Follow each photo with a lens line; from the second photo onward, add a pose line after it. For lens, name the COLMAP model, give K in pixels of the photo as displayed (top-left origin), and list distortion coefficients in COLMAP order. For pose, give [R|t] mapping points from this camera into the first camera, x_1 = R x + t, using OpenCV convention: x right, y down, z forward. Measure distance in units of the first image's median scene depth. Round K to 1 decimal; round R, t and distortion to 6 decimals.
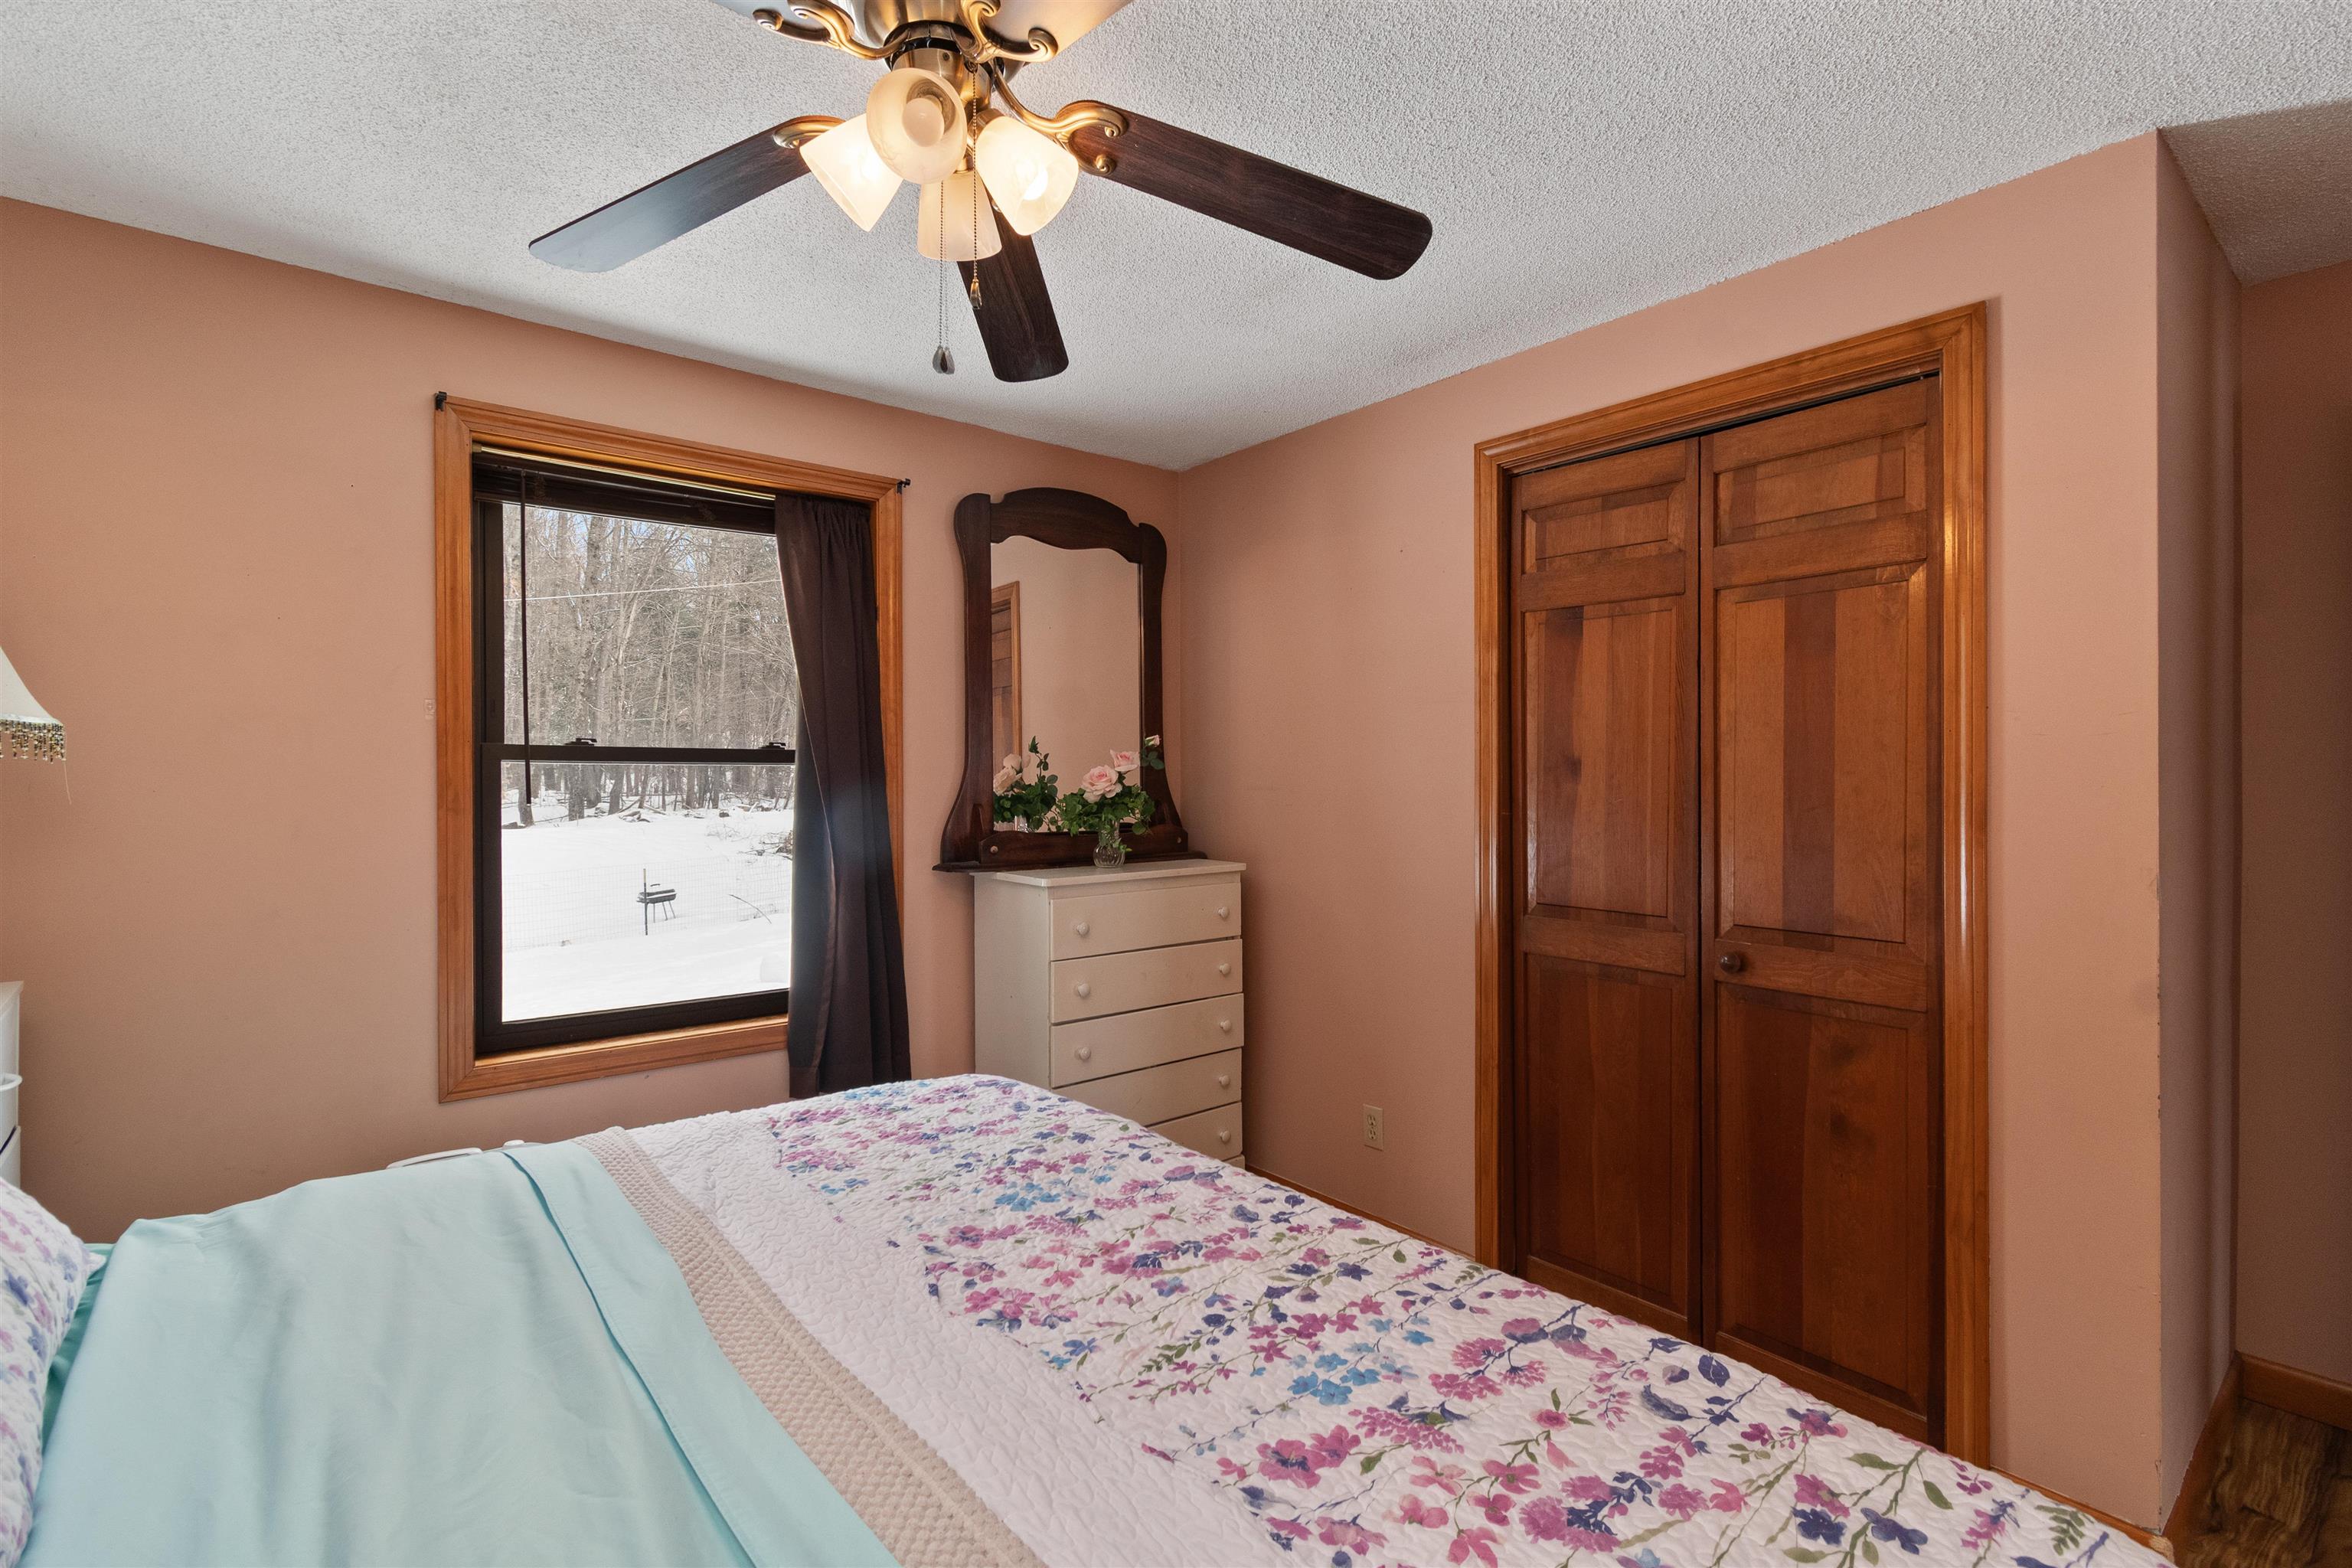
lens RADIAL K [[1067.3, 0, 1176.7], [0, 1067.3, 788.3], [0, 0, 1]] dist [0.001251, -0.001125]
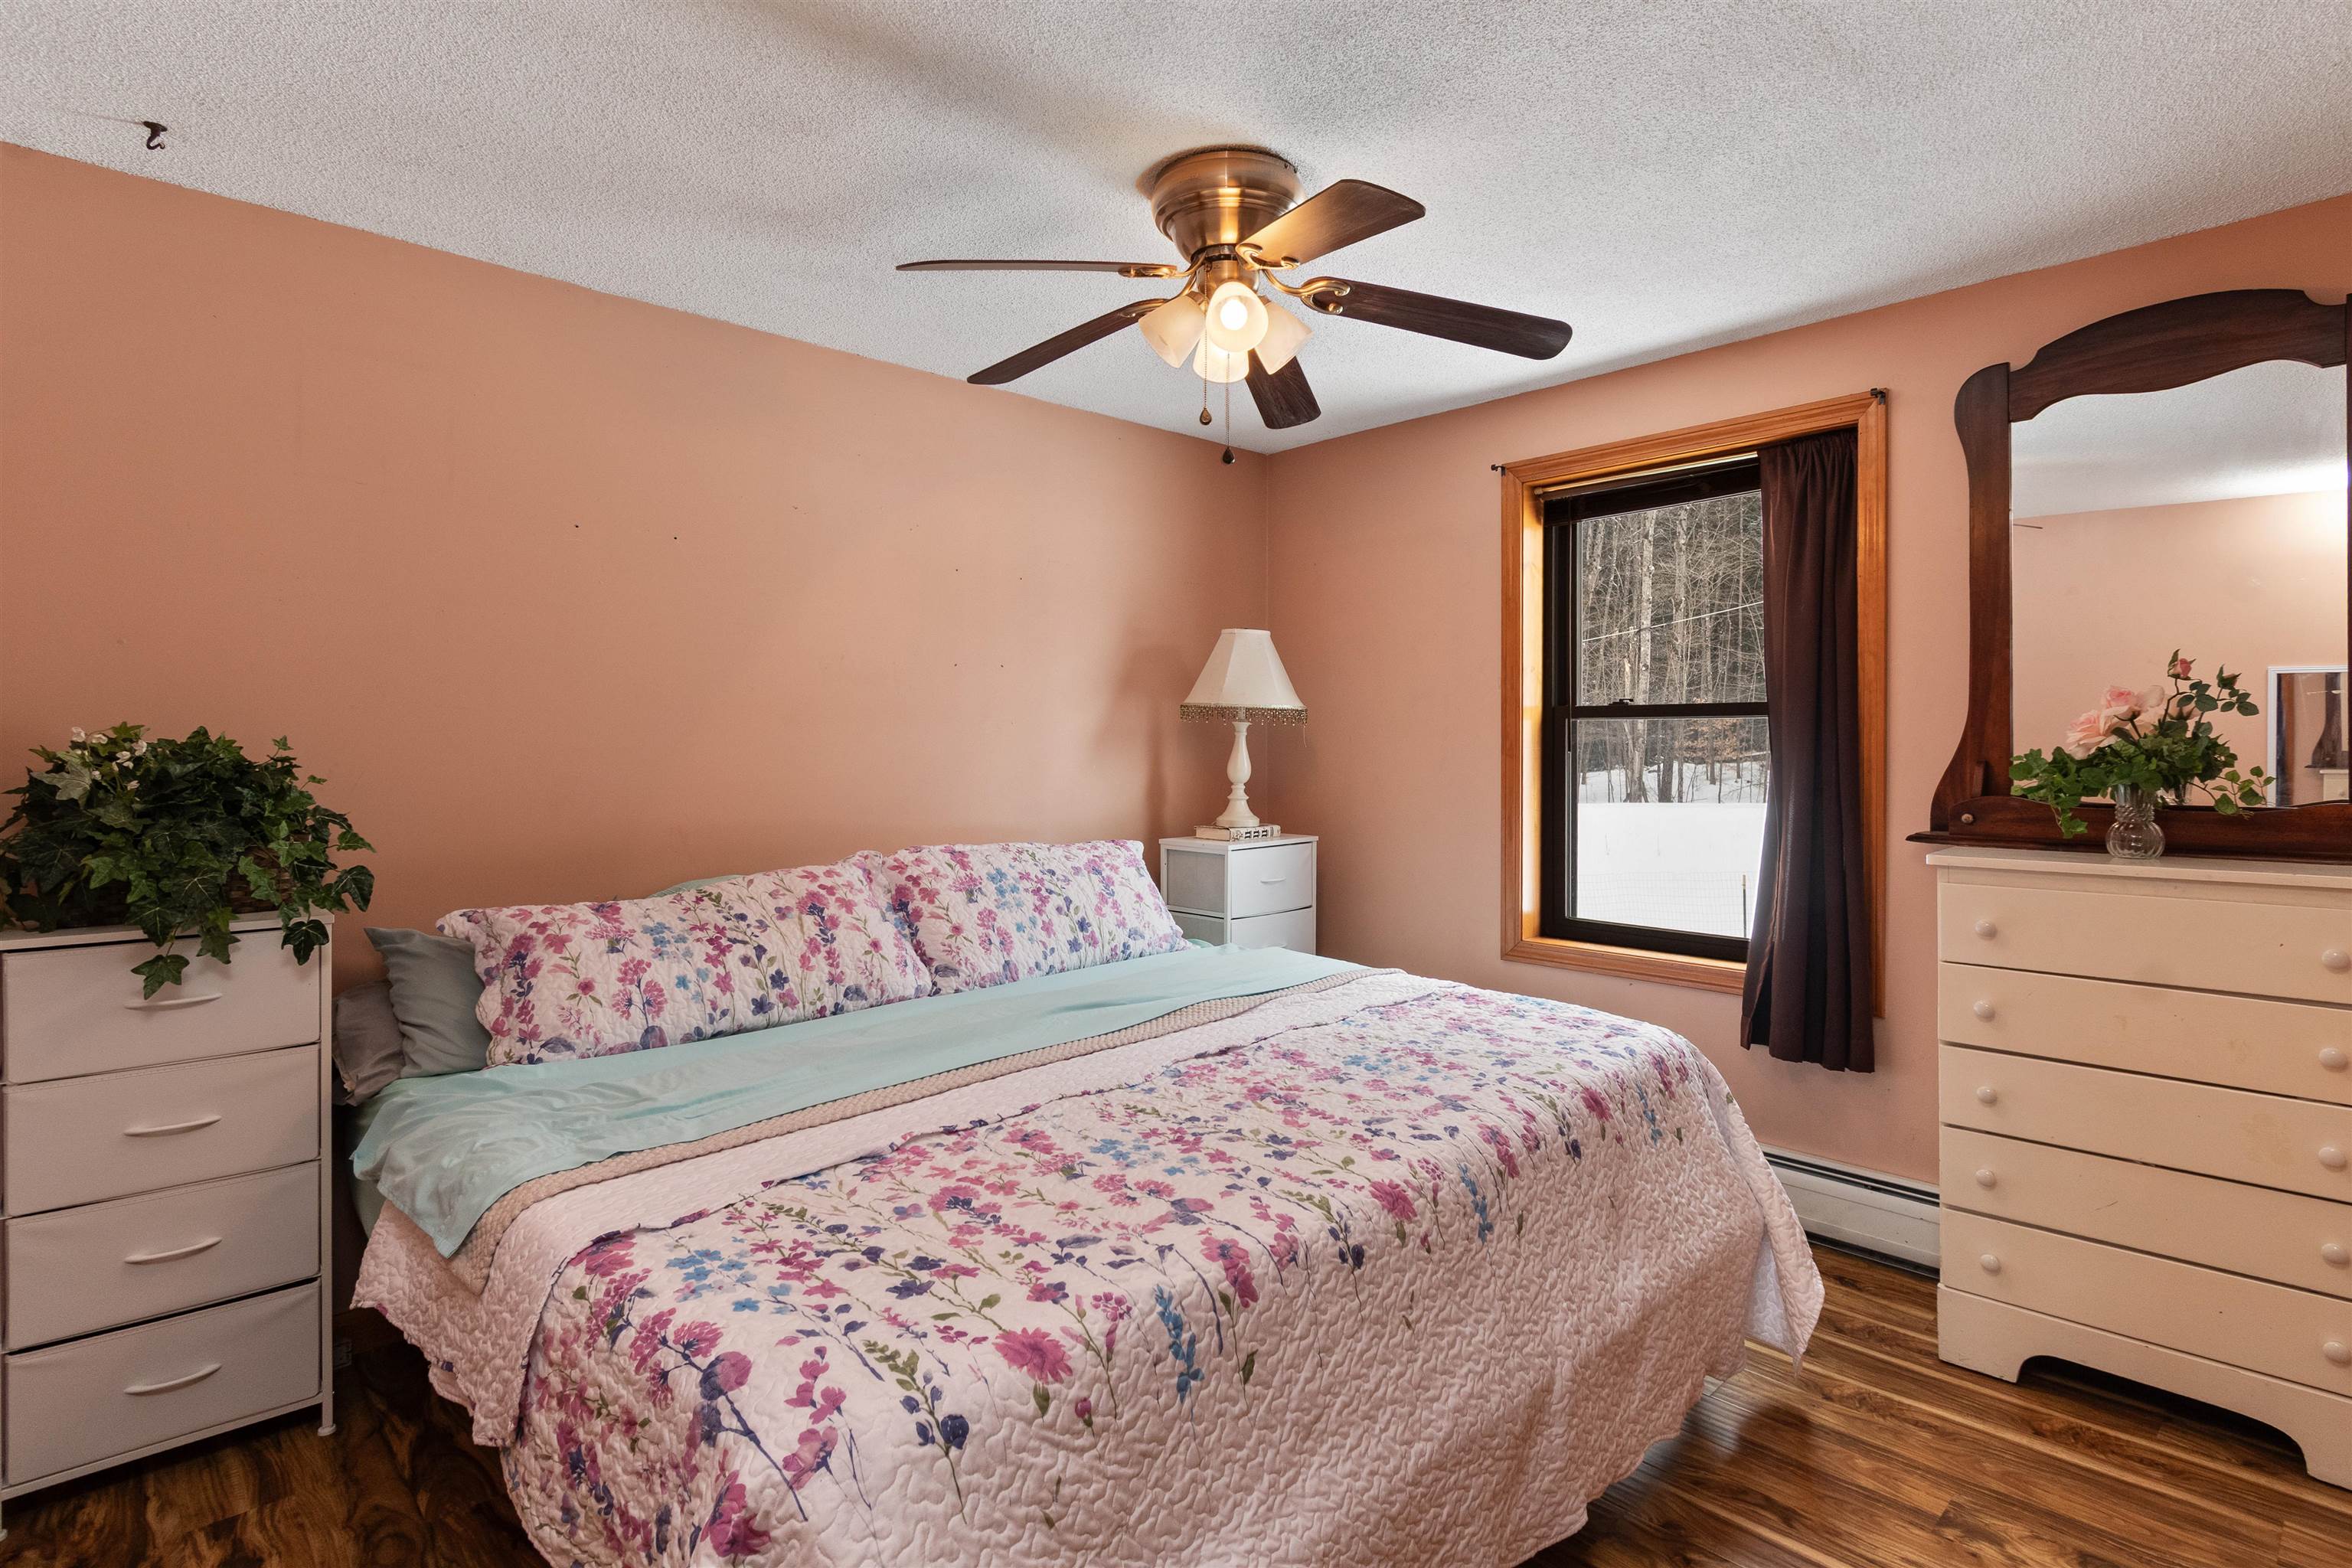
lens RADIAL K [[1088.4, 0, 1177.5], [0, 1088.4, 764.4], [0, 0, 1]] dist [-0.005402, -0.001317]
pose [[0.103491, 0.021792, -0.994392, 1.142584], [-0.002418, 0.999763, 0.021658, 0.002573], [0.994627, 0.000163, 0.103520, 0.662355]]
